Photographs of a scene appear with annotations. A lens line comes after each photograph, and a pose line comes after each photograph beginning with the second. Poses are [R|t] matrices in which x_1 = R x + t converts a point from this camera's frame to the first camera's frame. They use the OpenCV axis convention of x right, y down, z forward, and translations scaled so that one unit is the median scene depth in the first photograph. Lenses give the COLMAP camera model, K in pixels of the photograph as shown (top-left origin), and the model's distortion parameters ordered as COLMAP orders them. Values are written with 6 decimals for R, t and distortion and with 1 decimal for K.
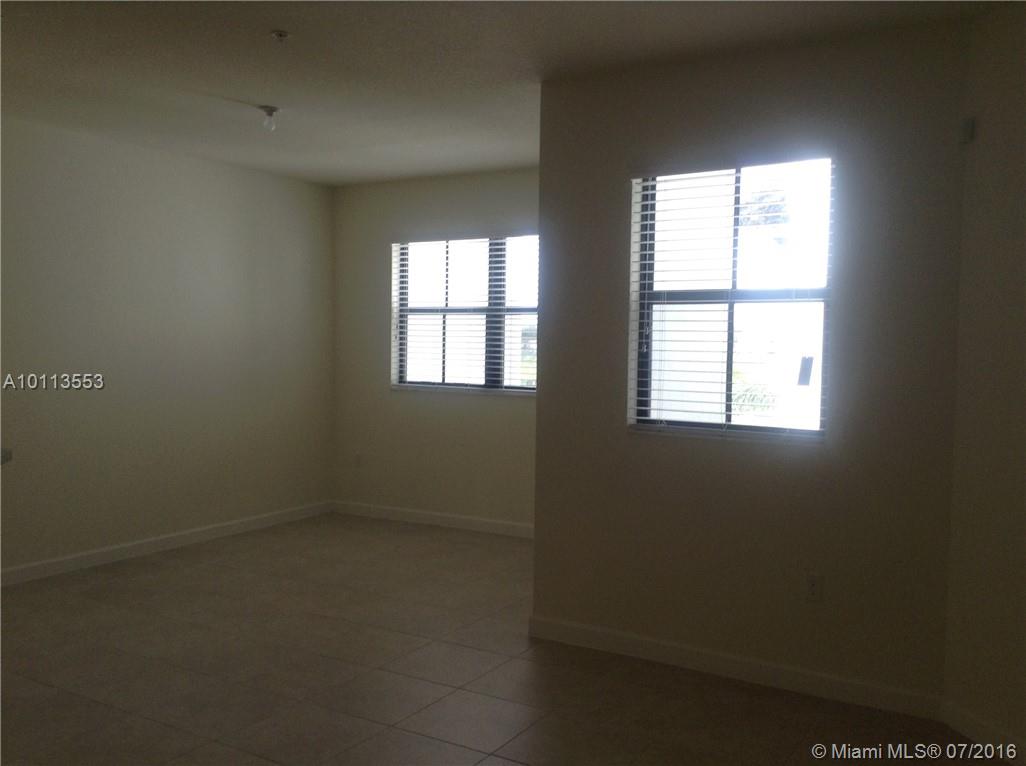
lens RADIAL K [[954.7, 0, 513.0], [0, 954.7, 383.0], [0, 0, 1]] dist [0.146441, -0.003203]
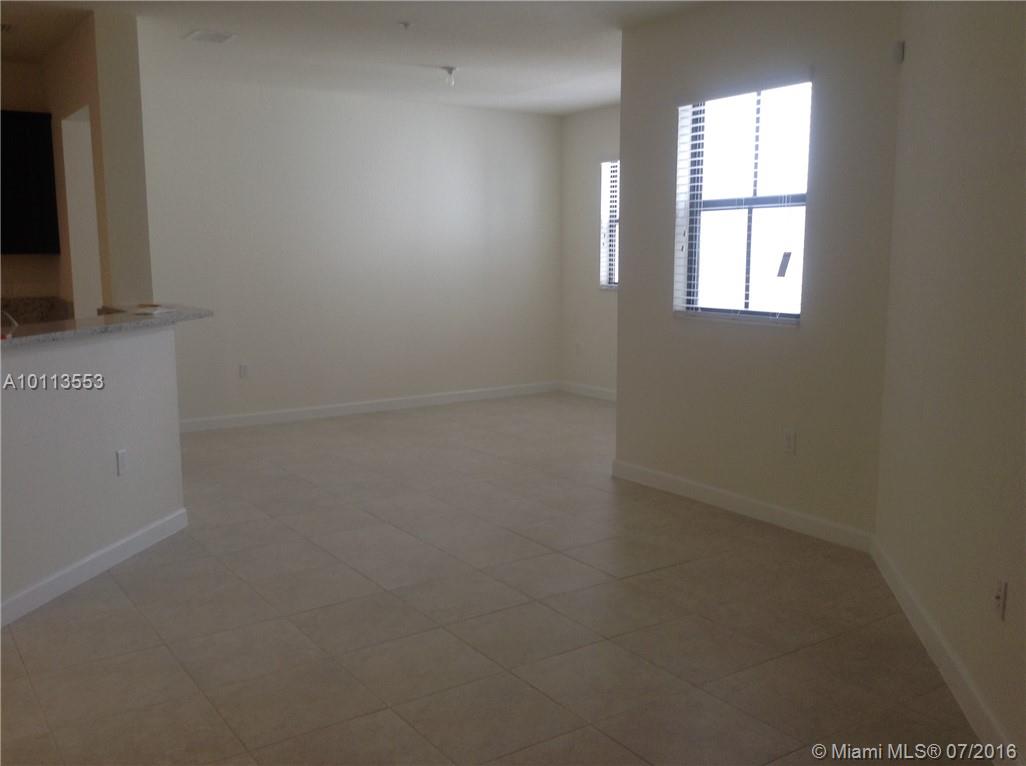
lens RADIAL K [[954.7, 0, 513.0], [0, 954.7, 383.0], [0, 0, 1]] dist [0.146441, -0.003203]
pose [[0.915207, 0.041816, -0.400809, 0.426579], [-0.004686, 0.995639, 0.093175, 0.021406], [0.402957, -0.083396, 0.911411, -0.222606]]
